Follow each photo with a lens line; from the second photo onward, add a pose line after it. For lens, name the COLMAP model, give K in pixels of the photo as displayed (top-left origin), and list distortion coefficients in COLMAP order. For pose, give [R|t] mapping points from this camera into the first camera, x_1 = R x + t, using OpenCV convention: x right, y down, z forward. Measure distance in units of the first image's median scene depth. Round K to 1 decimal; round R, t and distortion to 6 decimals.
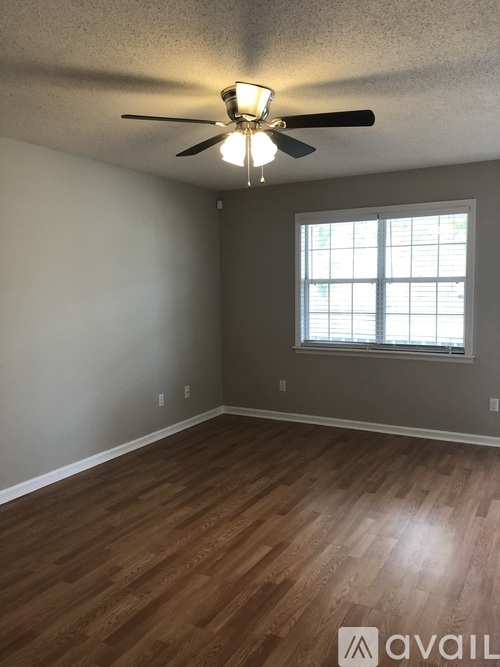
lens RADIAL K [[549.5, 0, 250.0], [0, 549.5, 333.5], [0, 0, 1]] dist [0.072940, -0.000250]
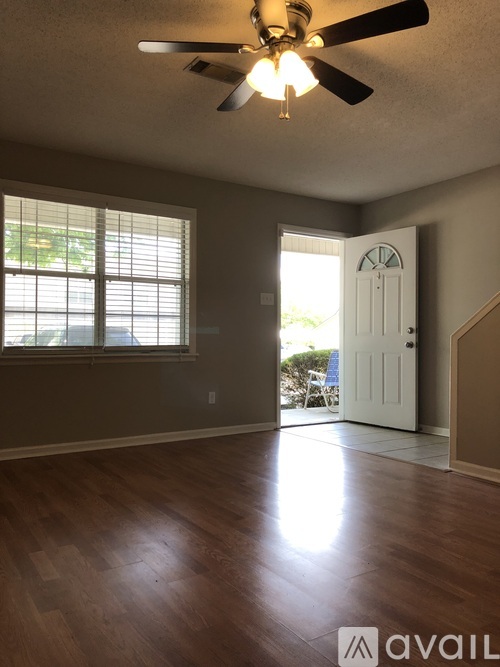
lens RADIAL K [[549.5, 0, 250.0], [0, 549.5, 333.5], [0, 0, 1]] dist [0.072940, -0.000250]
pose [[0.466445, 0.024474, 0.884212, -0.459679], [0.074757, 0.994950, -0.066975, 0.076762], [-0.881386, 0.097342, 0.462260, 0.401187]]
